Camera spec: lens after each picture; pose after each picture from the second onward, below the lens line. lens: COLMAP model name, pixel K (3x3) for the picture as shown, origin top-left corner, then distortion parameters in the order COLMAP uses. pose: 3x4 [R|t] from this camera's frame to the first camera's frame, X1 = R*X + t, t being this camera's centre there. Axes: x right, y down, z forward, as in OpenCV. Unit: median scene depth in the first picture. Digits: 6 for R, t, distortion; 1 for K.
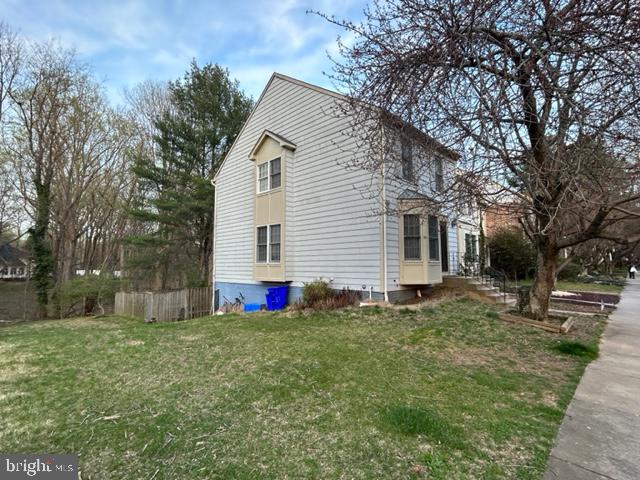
lens RADIAL K [[317.0, 0, 322.2], [0, 317.0, 239.4], [0, 0, 1]] dist [0.000319, 0.001354]
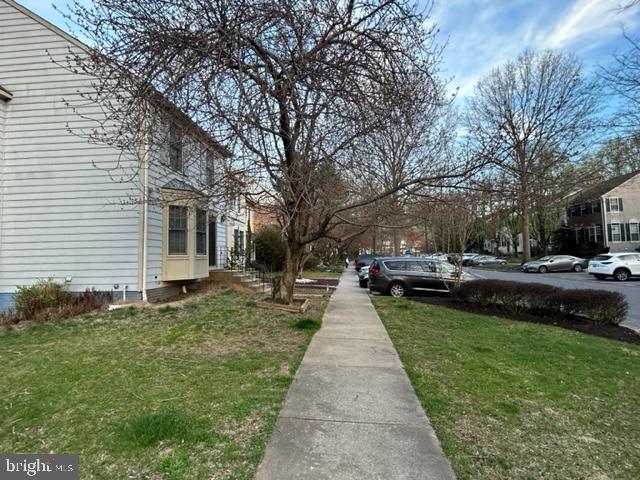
lens RADIAL K [[317.0, 0, 322.2], [0, 317.0, 239.4], [0, 0, 1]] dist [0.000319, 0.001354]
pose [[0.772763, 0.025414, 0.634186, 0.022916], [-0.036326, 0.999331, 0.004218, 0.001108], [-0.633654, -0.026297, 0.773169, -0.001488]]
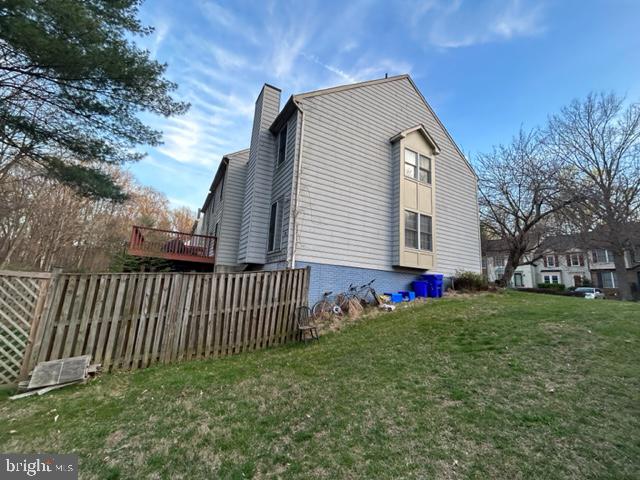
lens RADIAL K [[258.2, 0, 320.6], [0, 258.2, 240.7], [0, 0, 1]] dist [0.001303, 0.000196]
pose [[0.262169, 0.183154, 0.947482, -1.794588], [-0.138775, 0.978774, -0.150804, 0.369254], [-0.954991, -0.091951, 0.282022, 1.872080]]
